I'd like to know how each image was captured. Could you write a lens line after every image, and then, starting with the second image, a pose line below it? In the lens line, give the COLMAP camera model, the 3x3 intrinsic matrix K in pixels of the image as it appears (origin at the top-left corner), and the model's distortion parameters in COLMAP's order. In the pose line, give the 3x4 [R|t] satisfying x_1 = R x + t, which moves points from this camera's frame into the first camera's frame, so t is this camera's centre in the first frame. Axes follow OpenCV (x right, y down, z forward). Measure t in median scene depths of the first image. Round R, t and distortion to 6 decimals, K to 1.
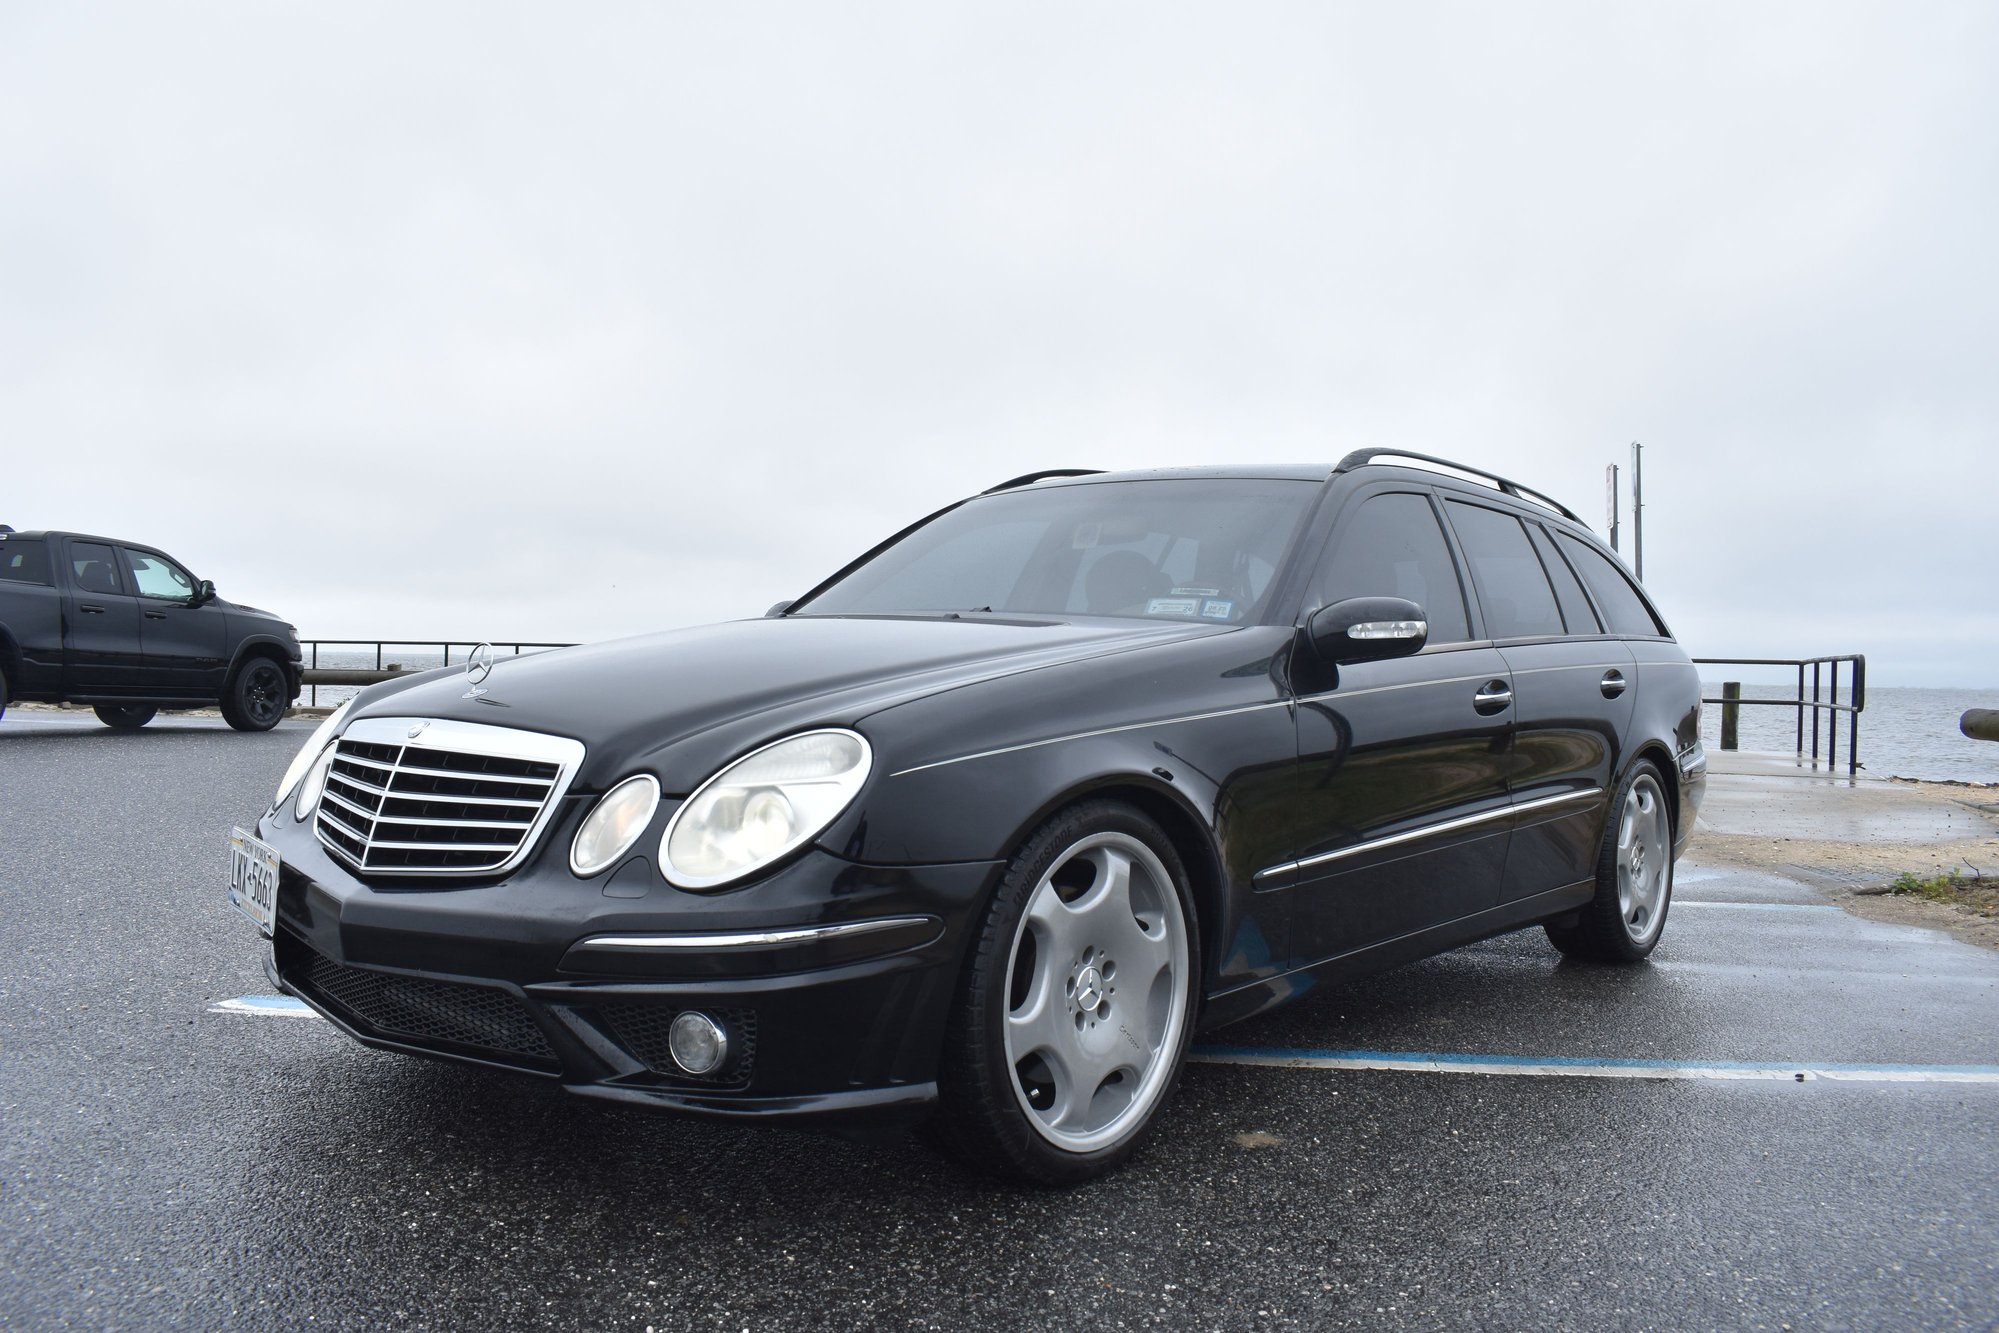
lens RADIAL K [[1558.2, 0, 997.0], [0, 1558.2, 666.7], [0, 0, 1]] dist [-0.092875, 0.009857]
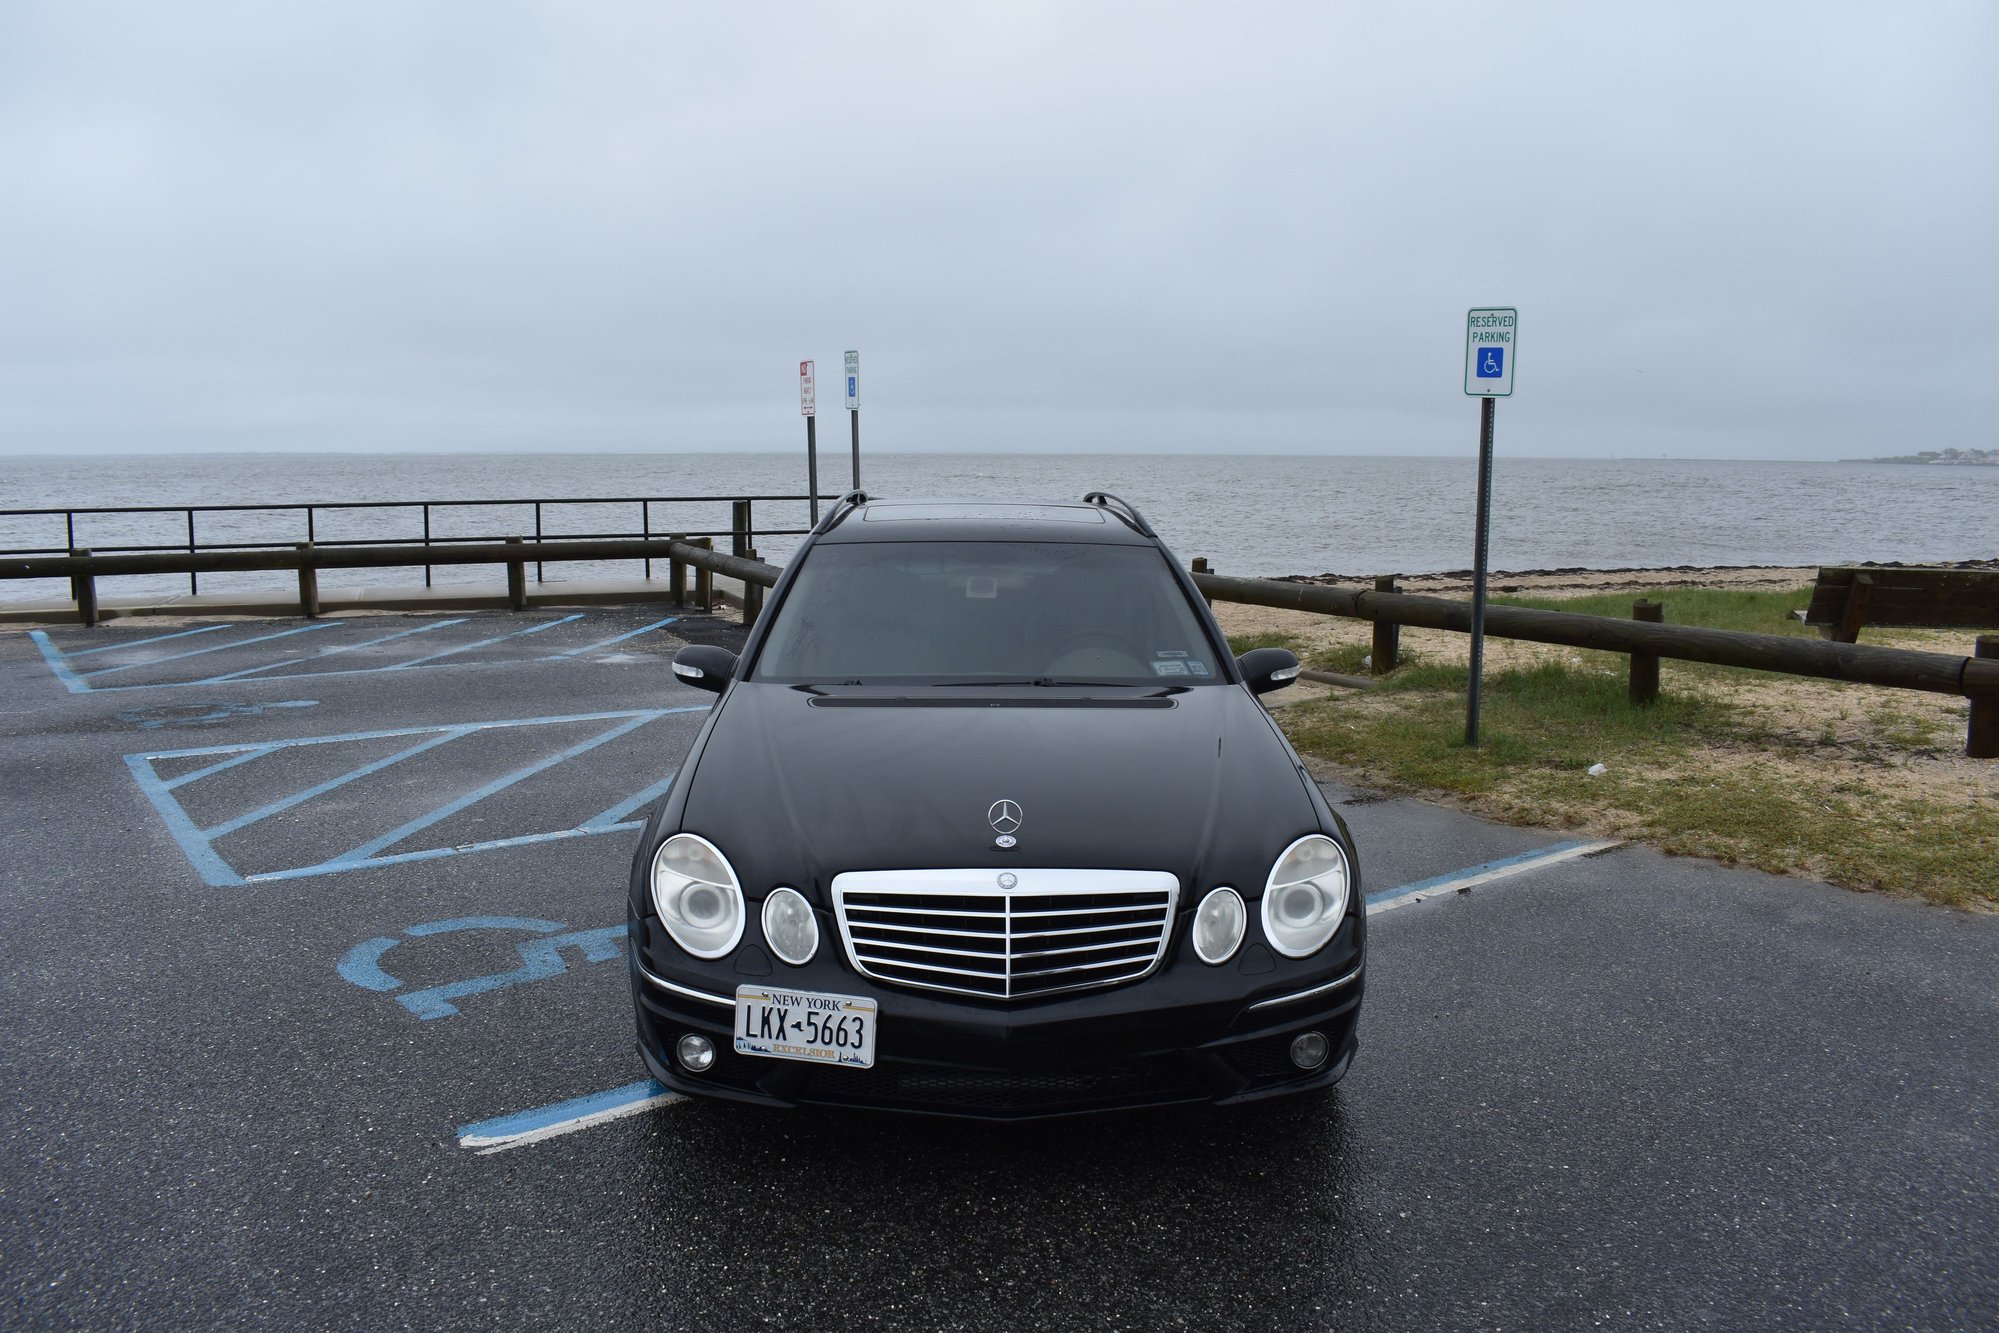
lens RADIAL K [[1558.2, 0, 997.0], [0, 1558.2, 666.7], [0, 0, 1]] dist [-0.092875, 0.009857]
pose [[0.741024, -0.107625, 0.662798, -1.158783], [0.008073, 0.988428, 0.151475, -0.313354], [-0.671431, -0.106896, 0.733317, 0.073955]]
